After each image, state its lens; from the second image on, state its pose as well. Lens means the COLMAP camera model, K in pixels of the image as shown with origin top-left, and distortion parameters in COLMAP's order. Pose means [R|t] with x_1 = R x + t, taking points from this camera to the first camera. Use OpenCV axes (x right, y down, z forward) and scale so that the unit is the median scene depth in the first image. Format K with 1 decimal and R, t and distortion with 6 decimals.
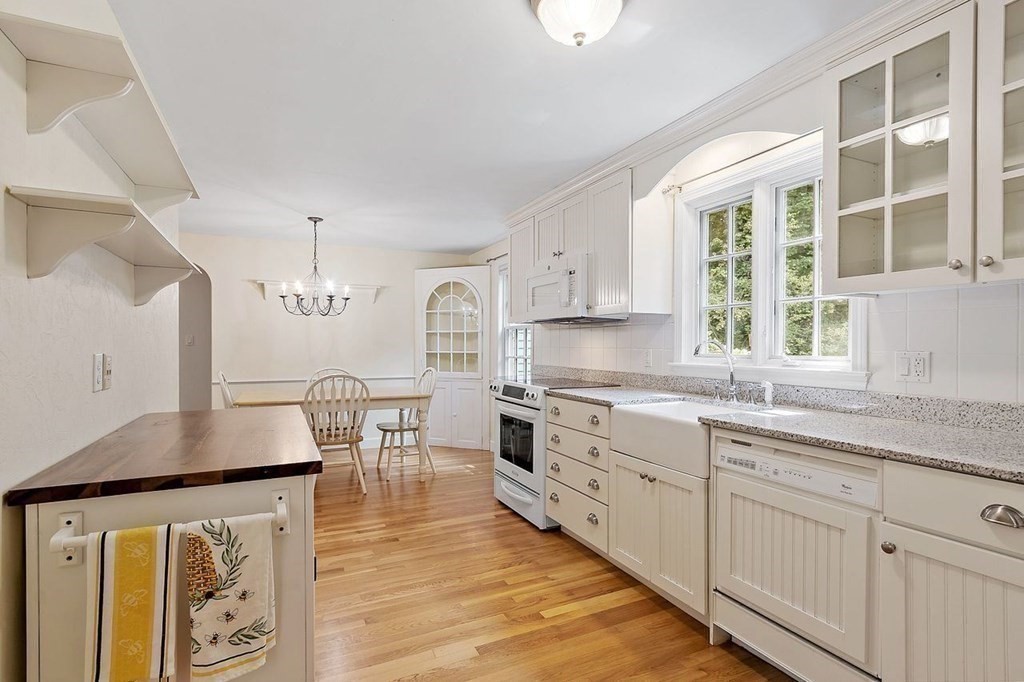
lens RADIAL K [[496.8, 0, 518.2], [0, 496.8, 348.1], [0, 0, 1]] dist [0.003754, -0.000806]
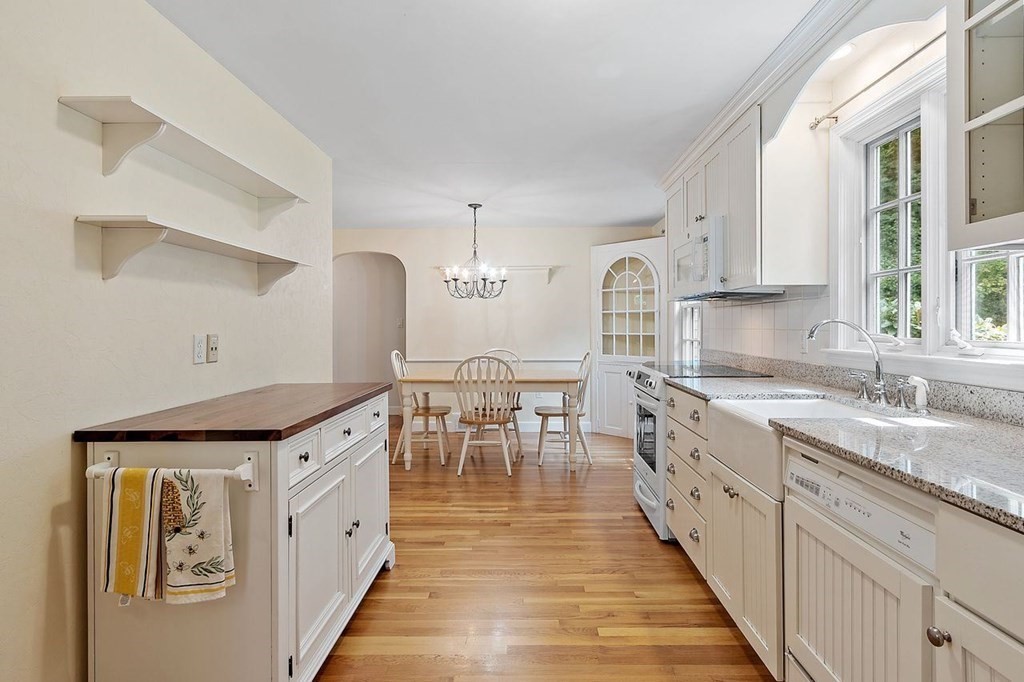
lens RADIAL K [[537.0, 0, 530.5], [0, 537.0, 325.4], [0, 0, 1]] dist [0.004321, -0.000445]
pose [[0.899239, -0.004816, -0.437431, 0.333596], [0.001265, 0.999964, -0.008408, 0.000339], [0.437456, 0.007008, 0.899212, 0.078296]]
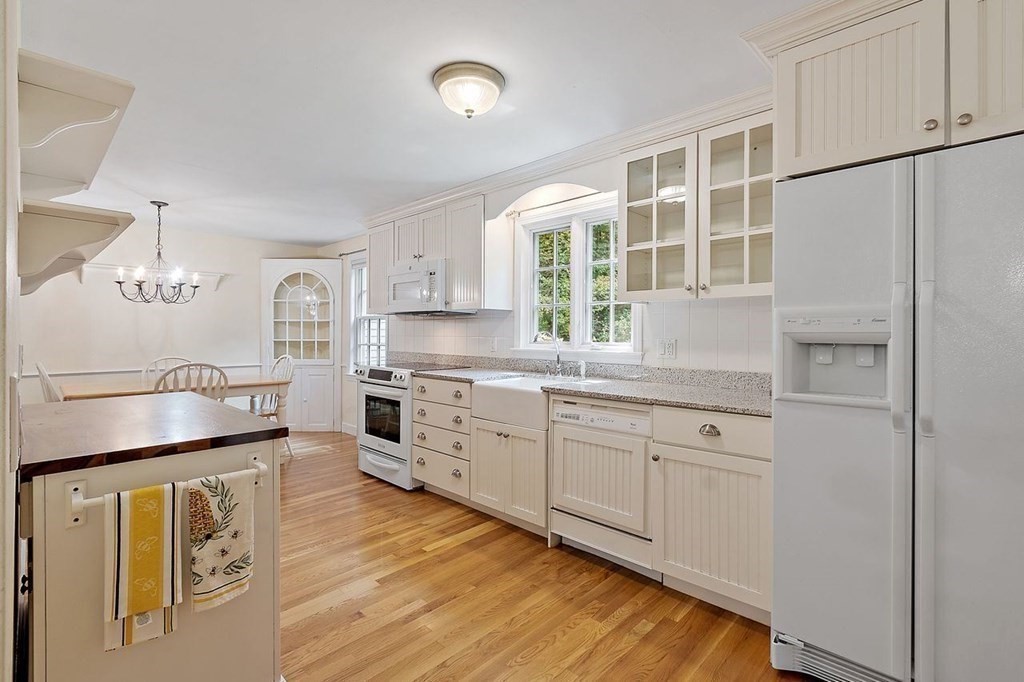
lens RADIAL K [[461.7, 0, 517.4], [0, 461.7, 336.6], [0, 0, 1]] dist [-0.004613, 0.001619]
pose [[0.934325, -0.000568, 0.356422, -0.135601], [-0.000175, 0.999998, 0.002051, -0.003776], [-0.356422, -0.001979, 0.934323, -0.157152]]
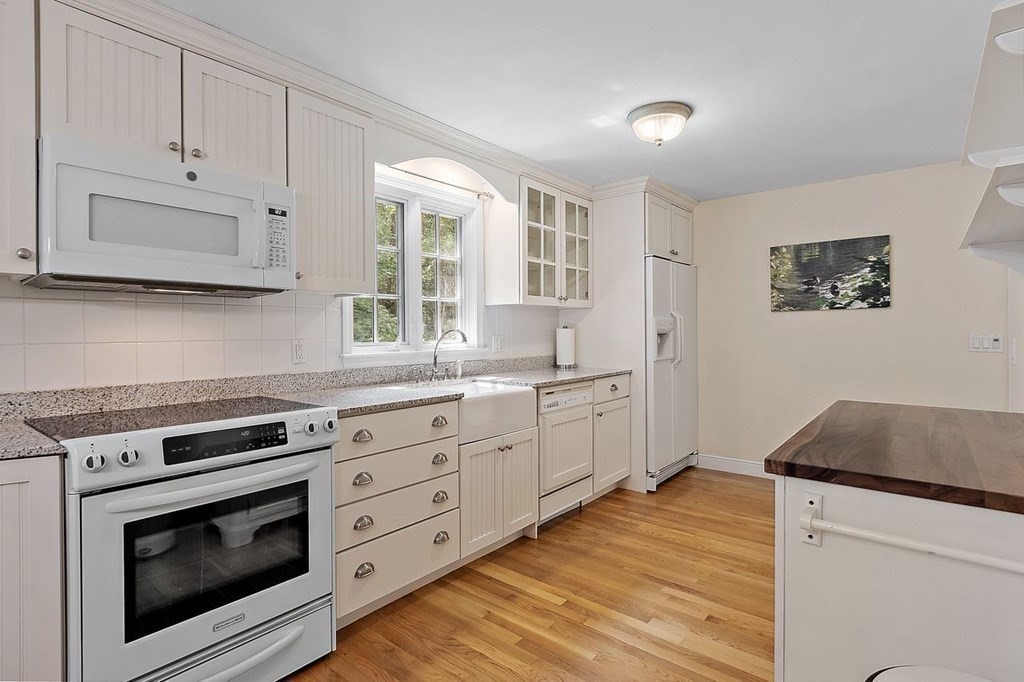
lens RADIAL K [[496.8, 0, 511.6], [0, 496.8, 334.7], [0, 0, 1]] dist [0.003754, -0.000806]
pose [[-0.407379, -0.004168, 0.913250, -0.759999], [0.013079, 0.999860, 0.010397, -0.013432], [-0.913166, 0.016180, -0.407268, 1.383355]]
